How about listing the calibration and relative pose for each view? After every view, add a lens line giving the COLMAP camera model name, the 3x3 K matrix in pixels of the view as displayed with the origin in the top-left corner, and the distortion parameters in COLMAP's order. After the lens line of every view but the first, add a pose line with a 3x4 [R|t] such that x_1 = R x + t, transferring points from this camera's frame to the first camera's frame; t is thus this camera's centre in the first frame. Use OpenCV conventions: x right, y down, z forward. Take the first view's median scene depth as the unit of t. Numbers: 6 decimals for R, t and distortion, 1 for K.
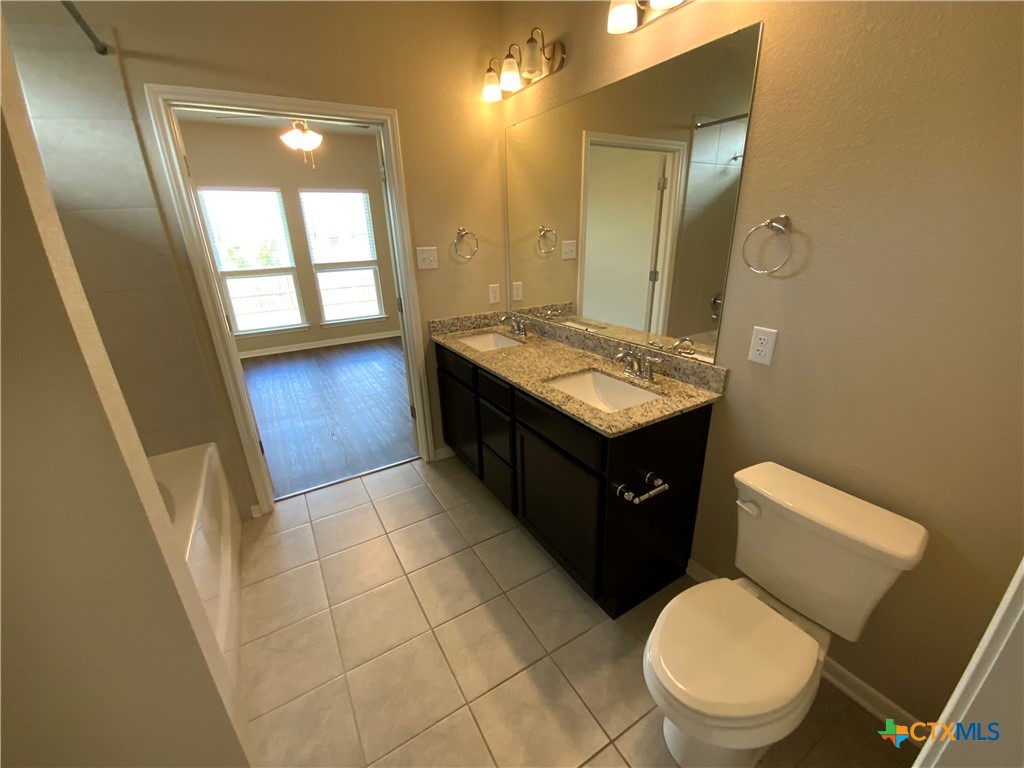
lens RADIAL K [[415.6, 0, 515.2], [0, 415.6, 383.7], [0, 0, 1]] dist [0.010333, -0.011705]
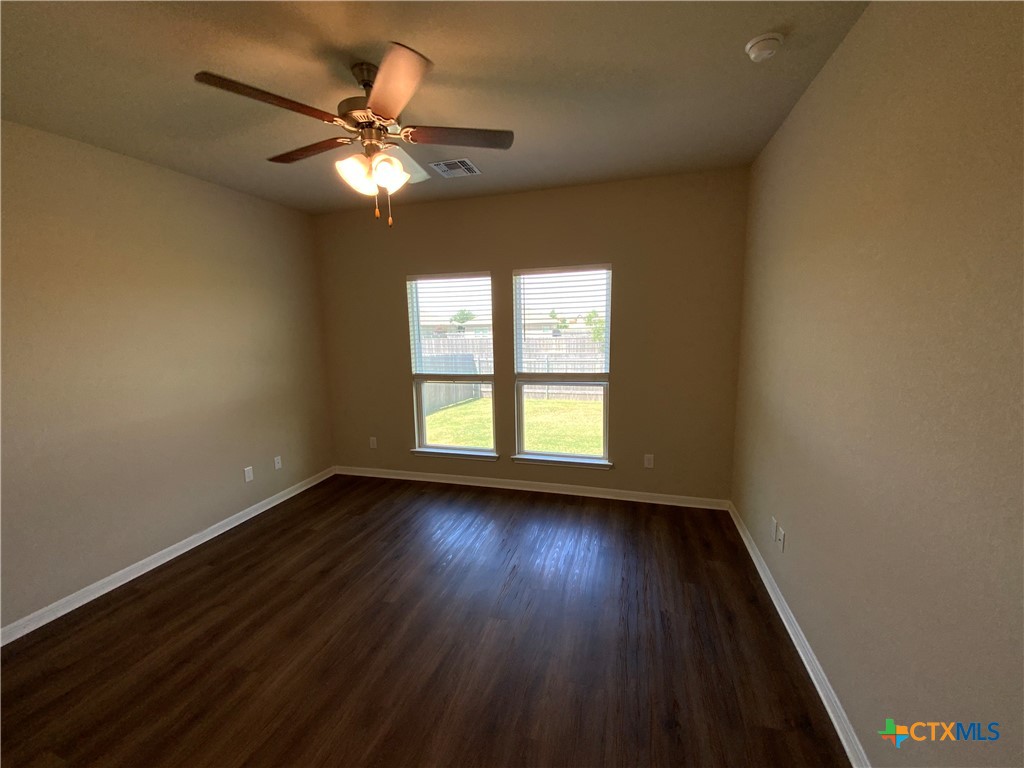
lens RADIAL K [[415.6, 0, 512.3], [0, 415.6, 380.5], [0, 0, 1]] dist [0.010333, -0.011705]
pose [[0.684619, 0.118321, -0.719233, 0.008795], [-0.257827, 0.962255, -0.087119, -0.221471], [0.681778, 0.245081, 0.689285, 0.541159]]
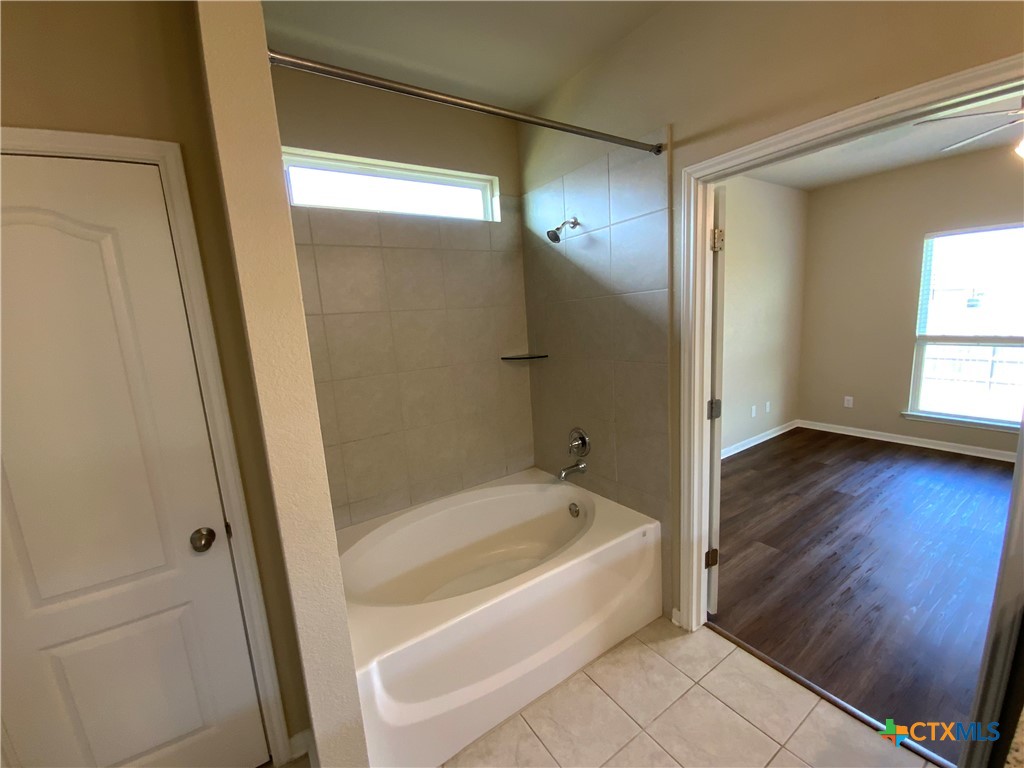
lens RADIAL K [[415.6, 0, 507.4], [0, 415.6, 386.4], [0, 0, 1]] dist [0.010333, -0.011705]
pose [[0.045492, 0.200019, -0.978735, 0.049110], [-0.293247, 0.939259, 0.178321, -0.082459], [0.954954, 0.278899, 0.101384, 0.182632]]
